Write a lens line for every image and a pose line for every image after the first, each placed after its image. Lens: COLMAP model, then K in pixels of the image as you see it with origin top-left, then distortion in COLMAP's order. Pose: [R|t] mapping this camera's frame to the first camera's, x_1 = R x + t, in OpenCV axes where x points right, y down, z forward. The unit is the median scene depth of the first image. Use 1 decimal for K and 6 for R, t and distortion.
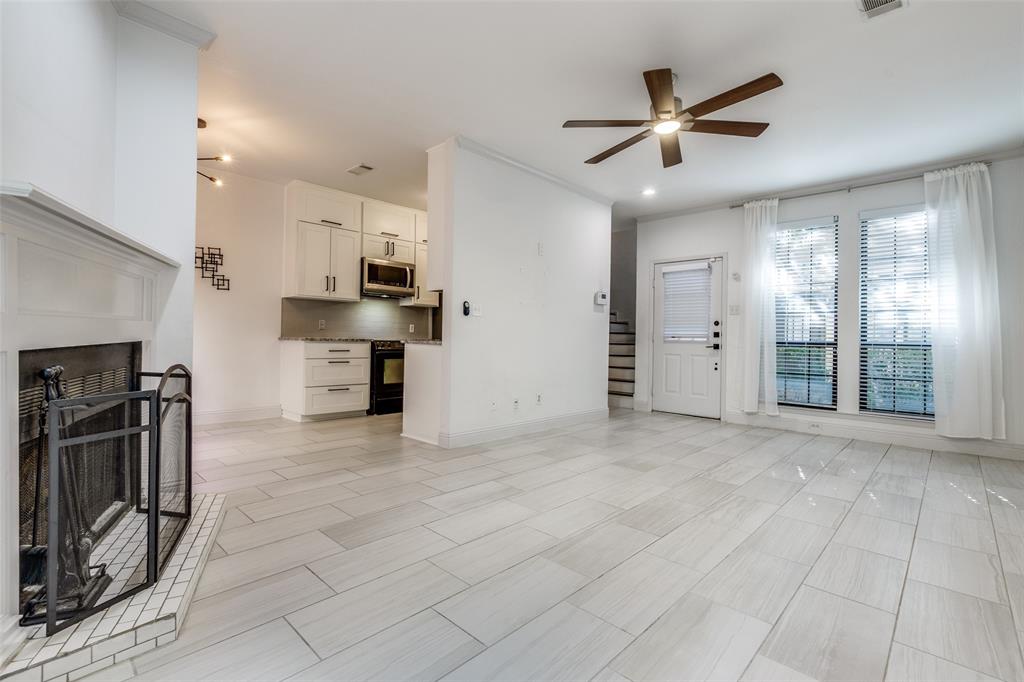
lens RADIAL K [[466.6, 0, 508.0], [0, 466.6, 336.1], [0, 0, 1]] dist [-0.002338, -0.000276]
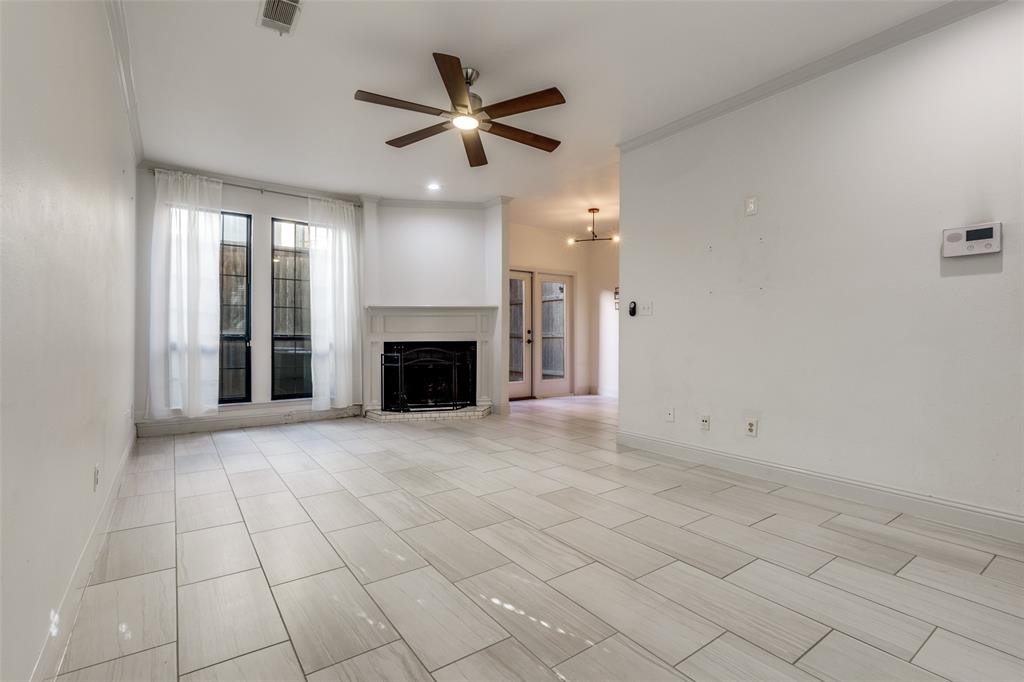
lens RADIAL K [[466.6, 0, 508.0], [0, 466.6, 336.1], [0, 0, 1]] dist [-0.002338, -0.000276]
pose [[-0.182764, -0.021713, -0.982917, 0.754754], [-0.002688, 0.999763, -0.021585, 0.016624], [0.983153, -0.001303, -0.182779, 0.739256]]
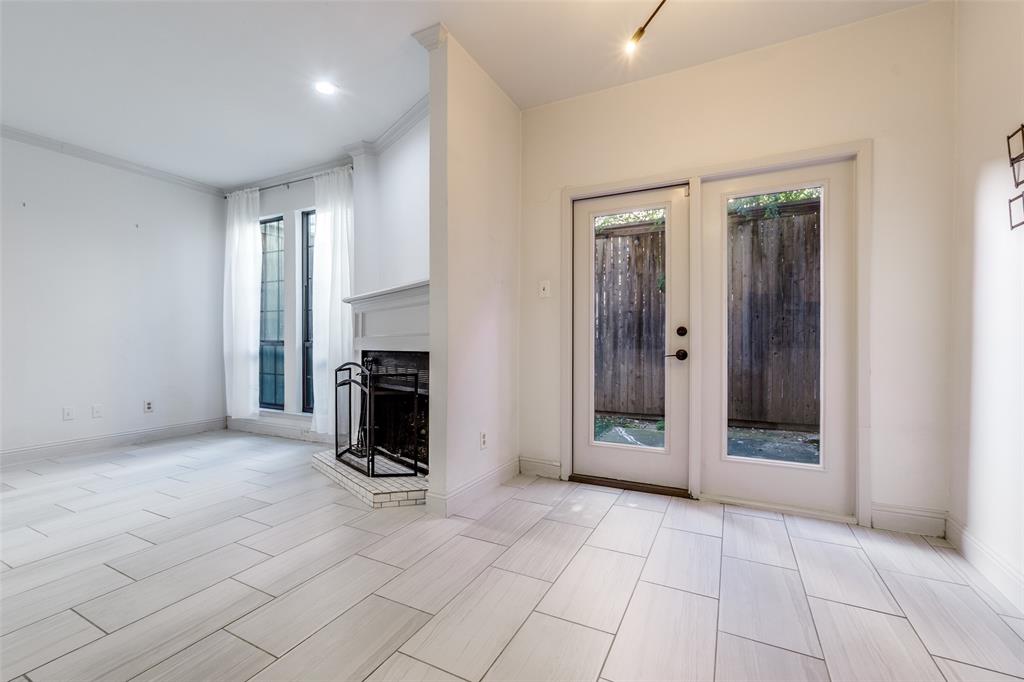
lens RADIAL K [[447.5, 0, 507.9], [0, 447.5, 343.3], [0, 0, 1]] dist [-0.003864, -0.000248]
pose [[-0.959590, -0.020799, -0.280633, -0.293655], [-0.020593, 0.999781, -0.003684, -0.005690], [0.280648, 0.002244, -0.959808, 1.017389]]
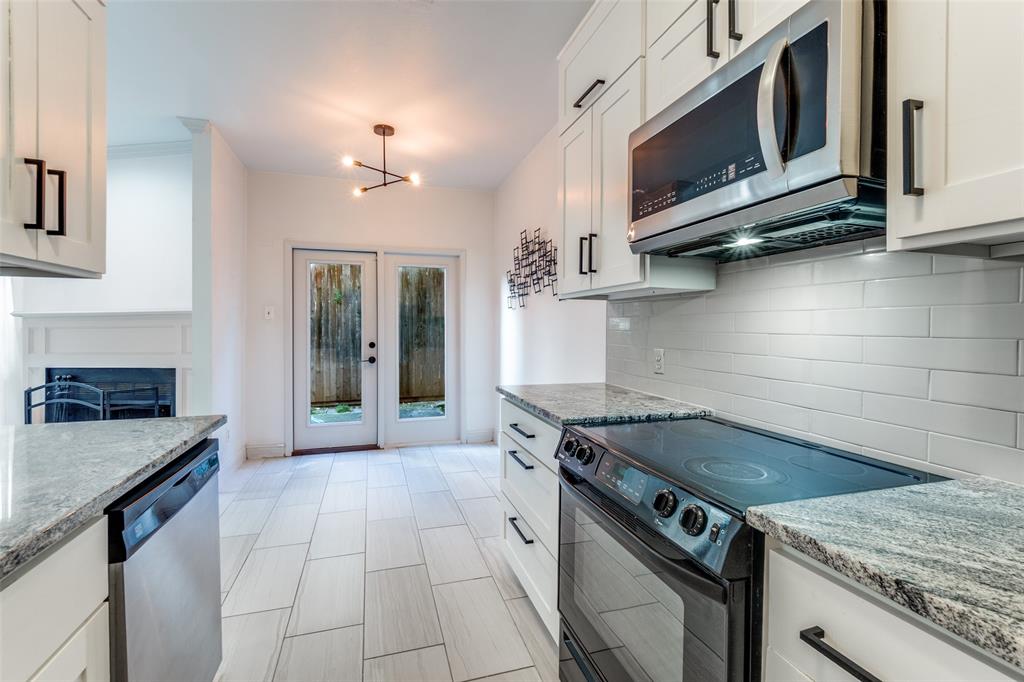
lens RADIAL K [[449.0, 0, 509.2], [0, 449.0, 330.5], [0, 0, 1]] dist [-0.005066, -0.000308]
pose [[-0.493268, -0.014549, -0.869756, -0.021488], [-0.009456, 0.999891, -0.011363, -0.048608], [0.869826, 0.002620, -0.493352, 1.213906]]
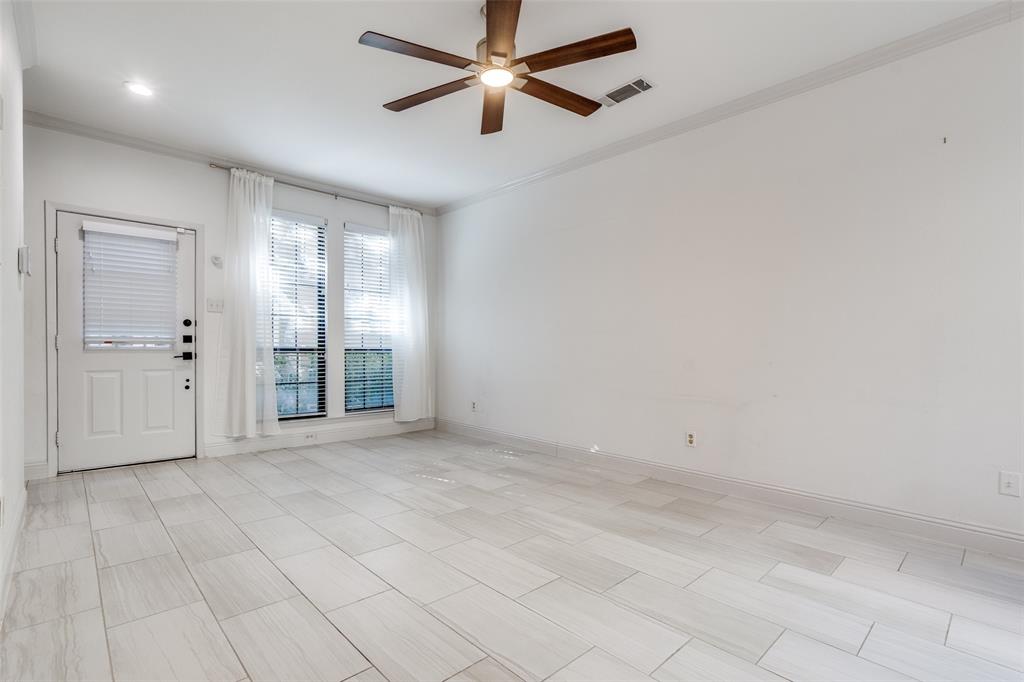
lens RADIAL K [[476.0, 0, 495.8], [0, 476.0, 355.3], [0, 0, 1]] dist [-0.000351, -0.000277]
pose [[0.075452, -0.031979, 0.996637, -0.267954], [-0.010211, 0.999408, 0.032841, -0.007727], [-0.997097, -0.012654, 0.075081, 0.545230]]
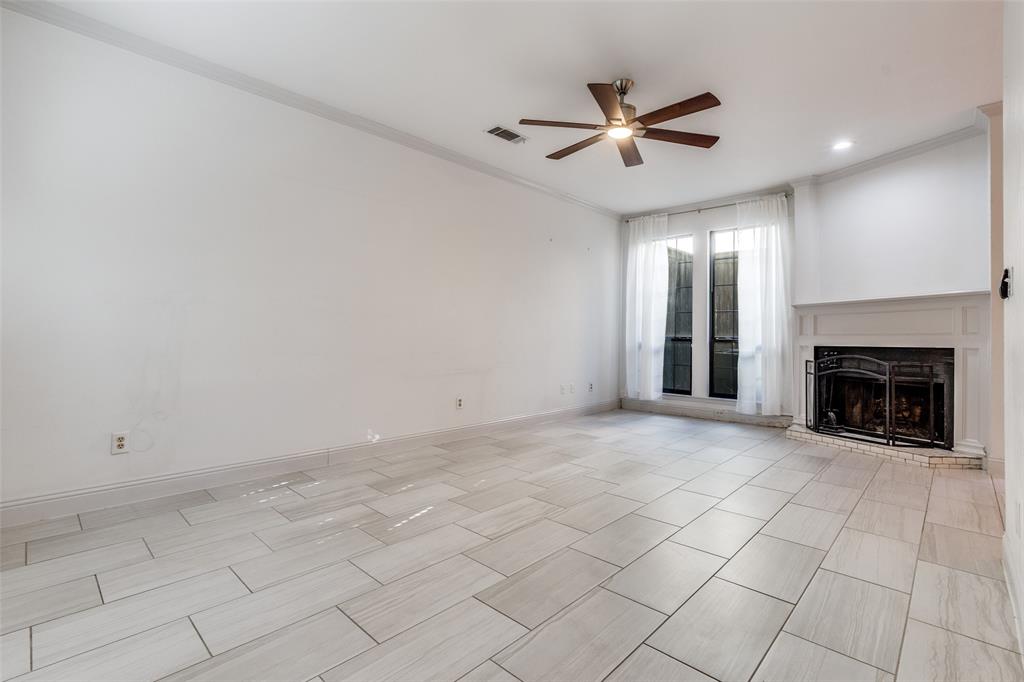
lens RADIAL K [[479.9, 0, 510.0], [0, 479.9, 325.9], [0, 0, 1]] dist [0.000166, 0.000792]
pose [[-0.999501, -0.030786, -0.007014, 0.338990], [-0.030598, 0.999207, -0.025464, 0.010110], [0.007792, -0.025237, -0.999651, 1.195569]]
